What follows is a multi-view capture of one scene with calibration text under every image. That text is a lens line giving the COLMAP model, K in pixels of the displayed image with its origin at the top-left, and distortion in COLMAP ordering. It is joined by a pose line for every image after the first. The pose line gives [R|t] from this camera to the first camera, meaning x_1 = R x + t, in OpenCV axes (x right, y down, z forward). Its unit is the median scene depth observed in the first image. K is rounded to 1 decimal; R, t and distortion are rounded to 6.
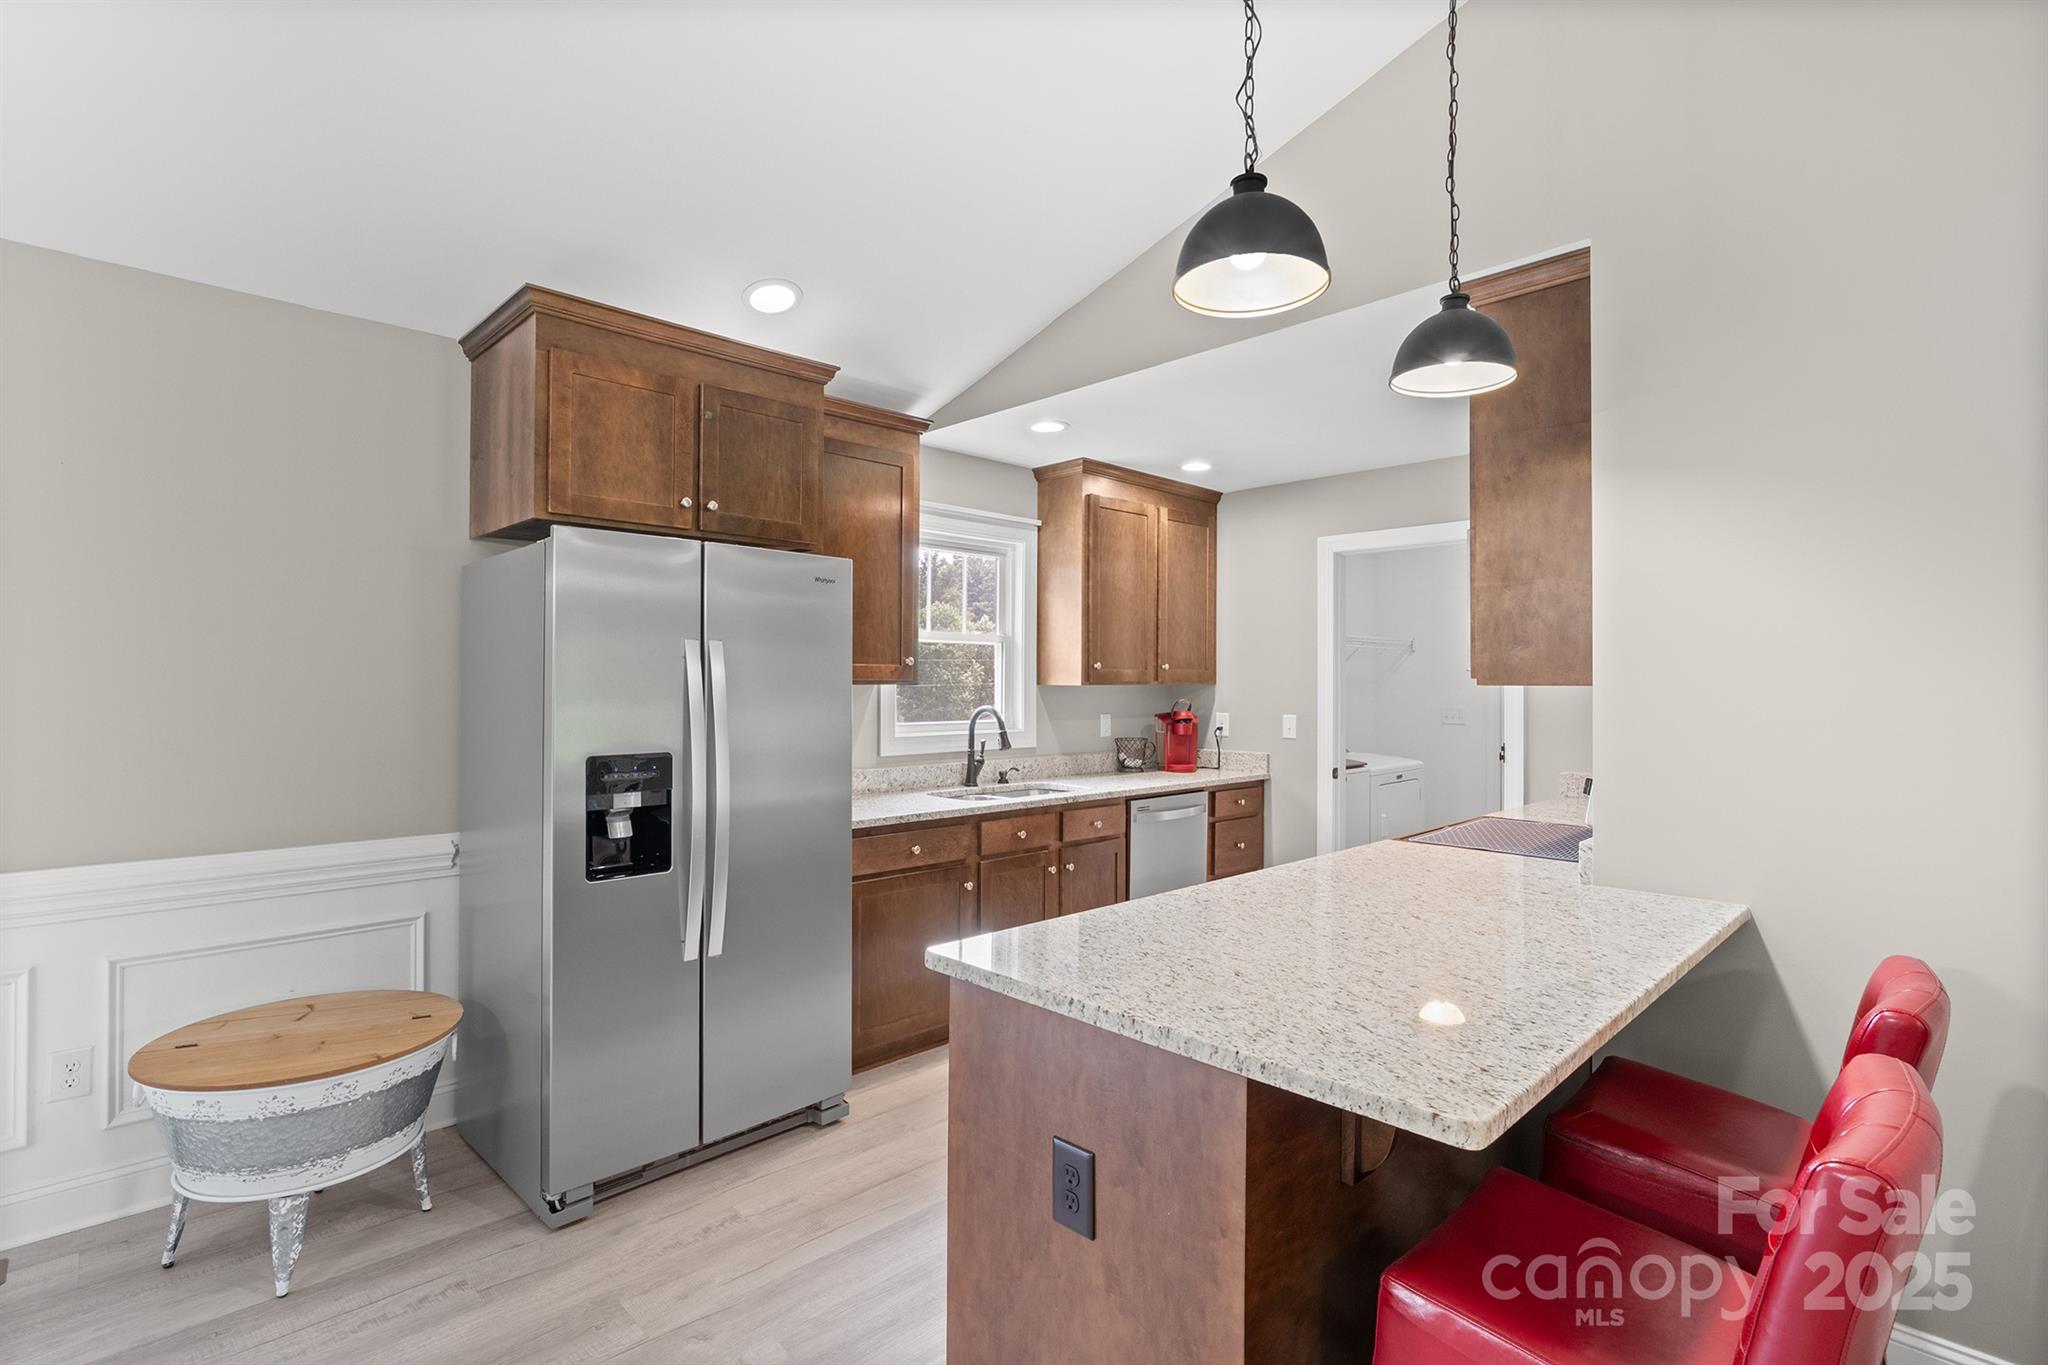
lens RADIAL K [[959.5, 0, 1031.5], [0, 959.5, 685.1], [0, 0, 1]] dist [0.000442, -0.000013]
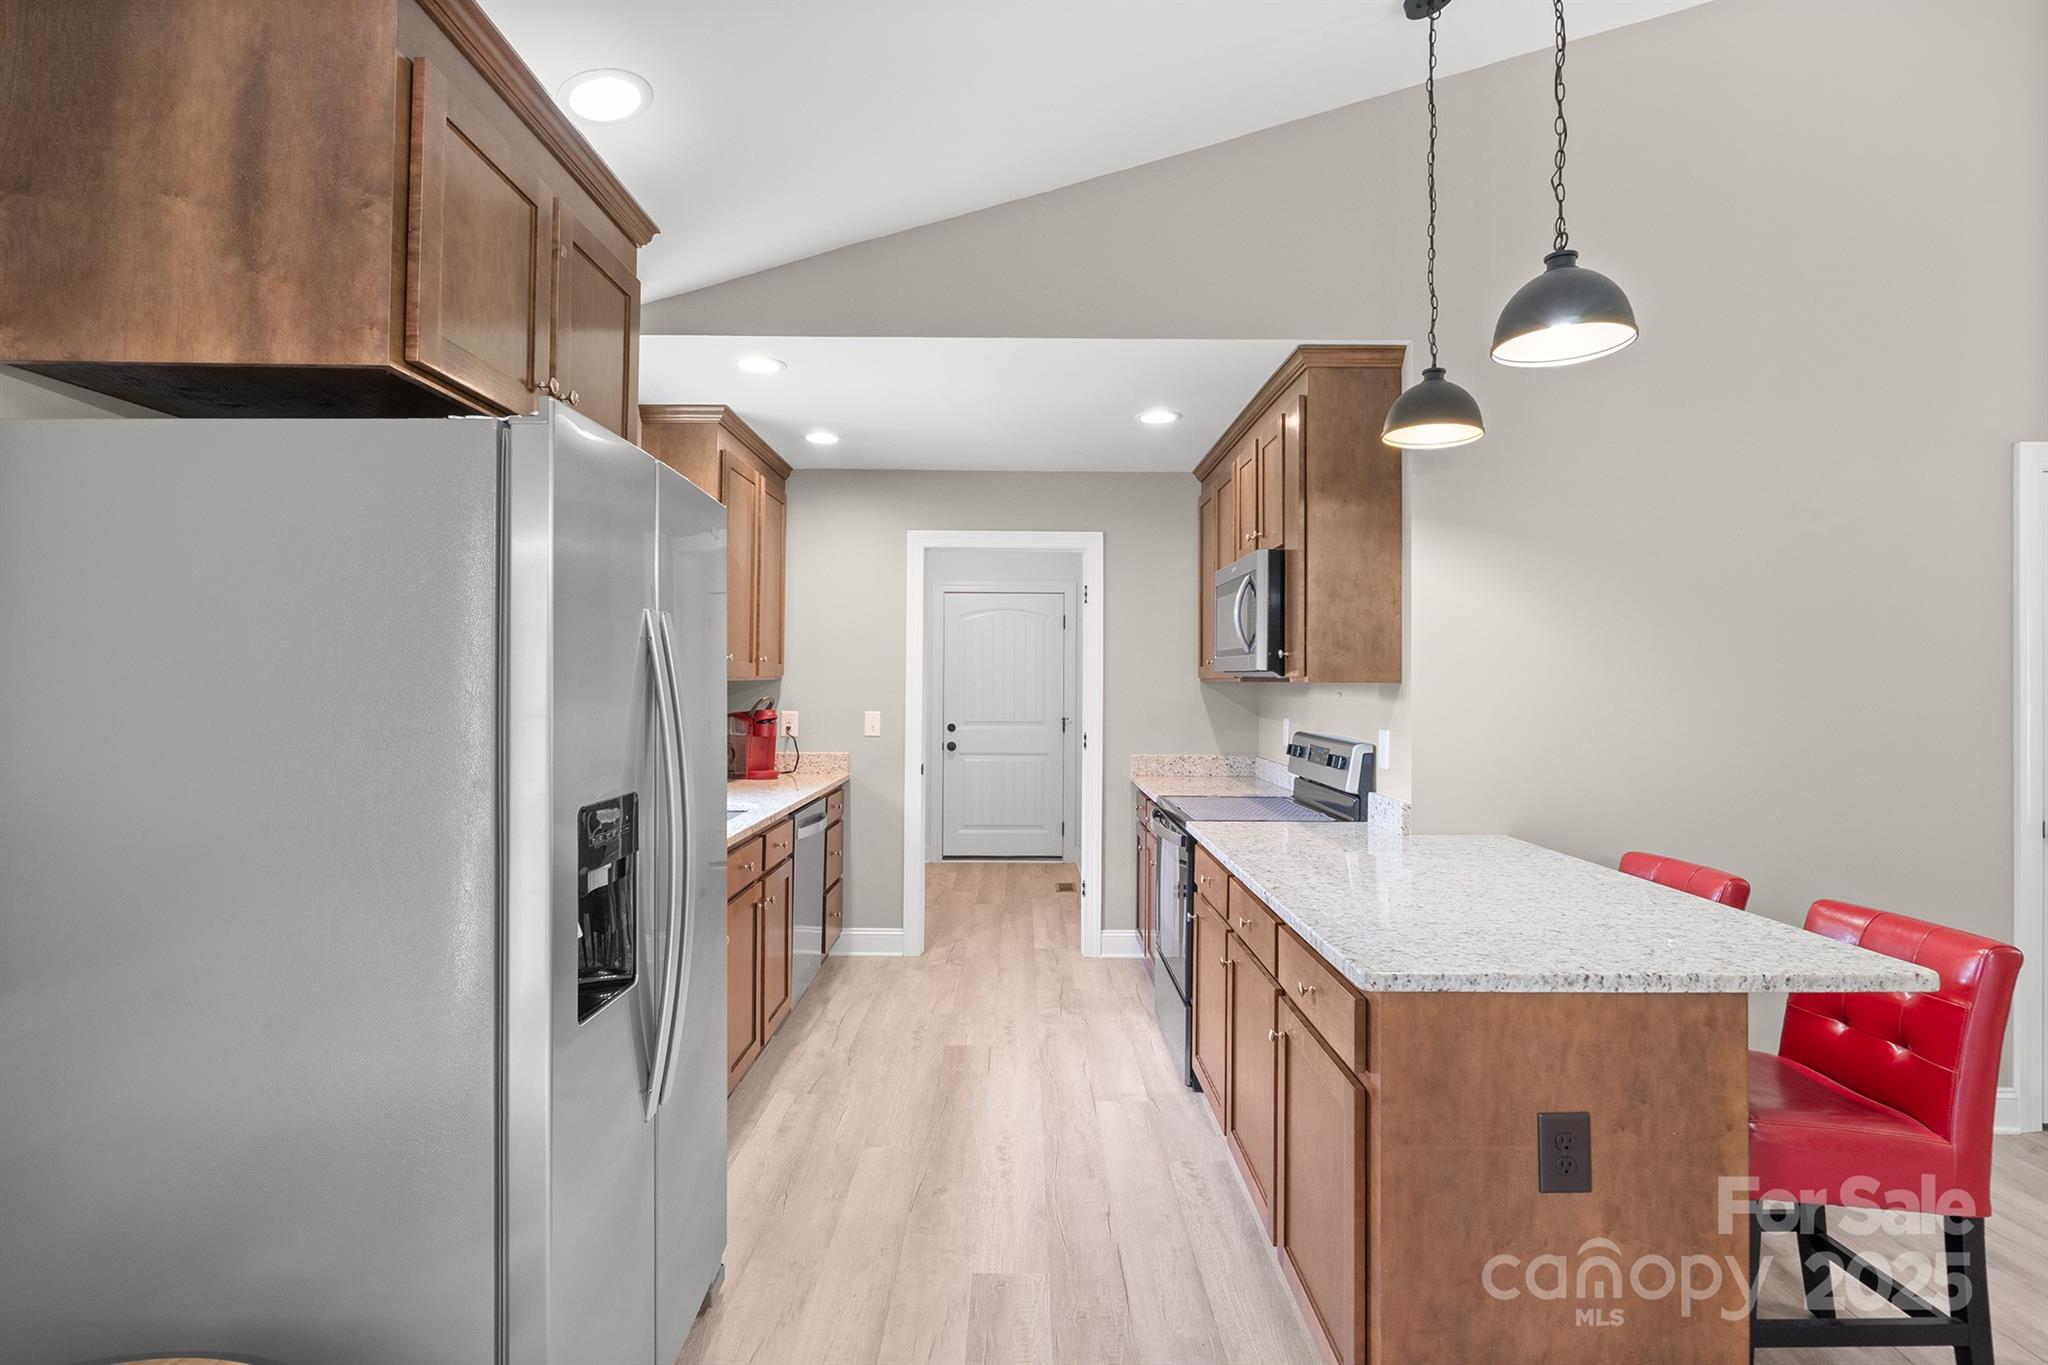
lens RADIAL K [[1005.9, 0, 1032.2], [0, 1005.9, 673.6], [0, 0, 1]] dist [-0.003747, -0.000378]
pose [[0.697771, 0.005774, 0.716298, -0.371641], [-0.001948, 0.999979, -0.006162, -0.001281], [-0.716318, 0.002904, 0.697768, 0.202609]]
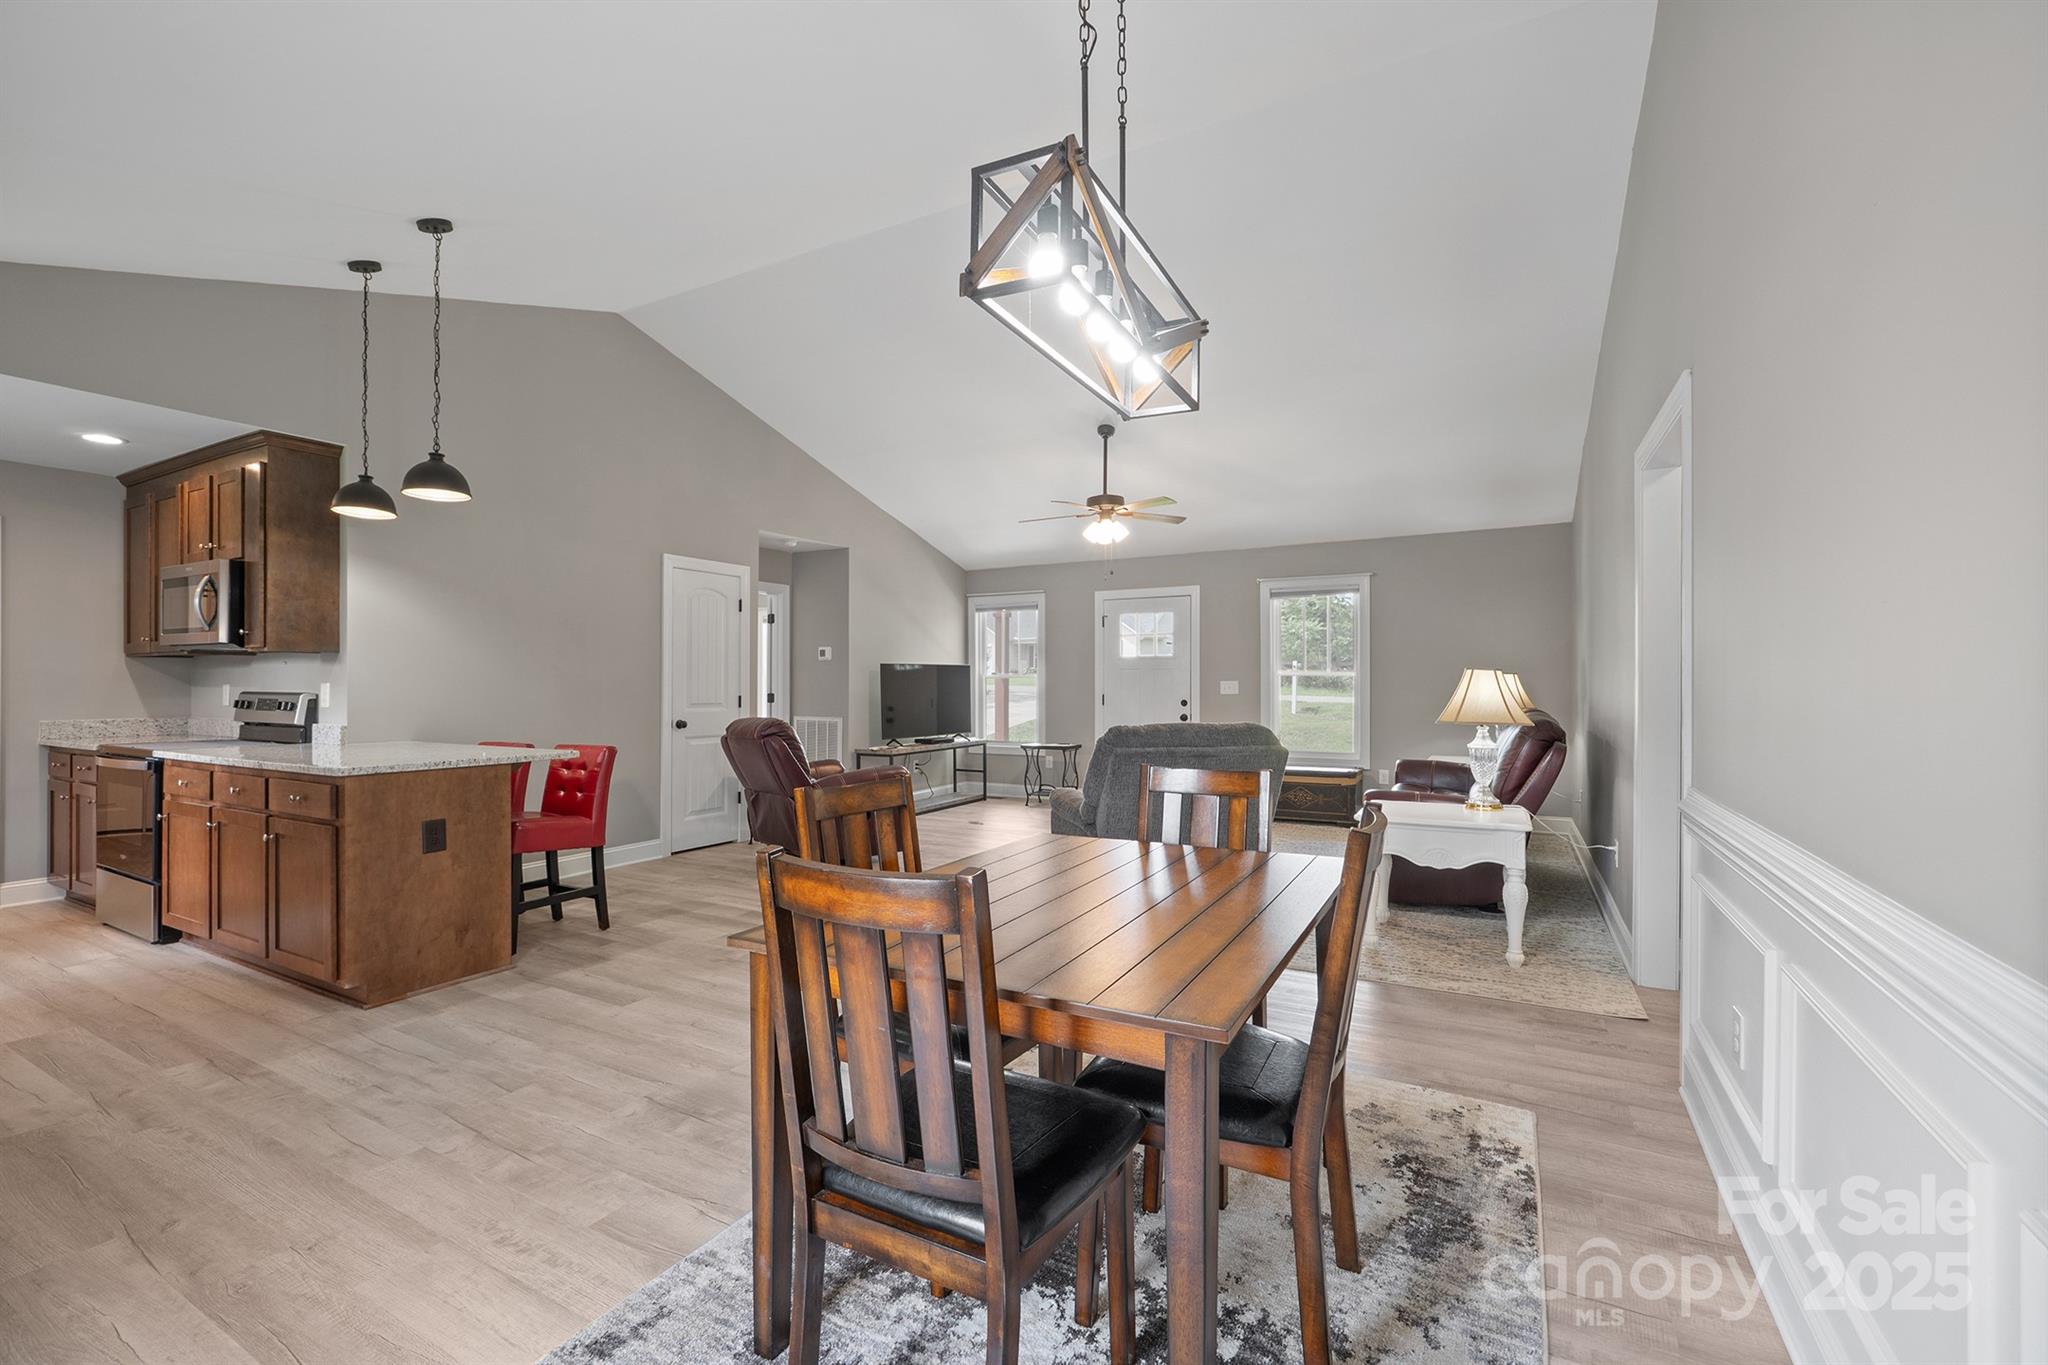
lens RADIAL K [[854.9, 0, 1024.0], [0, 854.9, 682.5], [0, 0, 1]] dist [-0.007948, -0.000252]
pose [[-0.284086, -0.000575, 0.958799, -0.830333], [-0.000391, 1.000000, 0.000484, 0.032791], [-0.958799, -0.000238, -0.284086, 0.038219]]
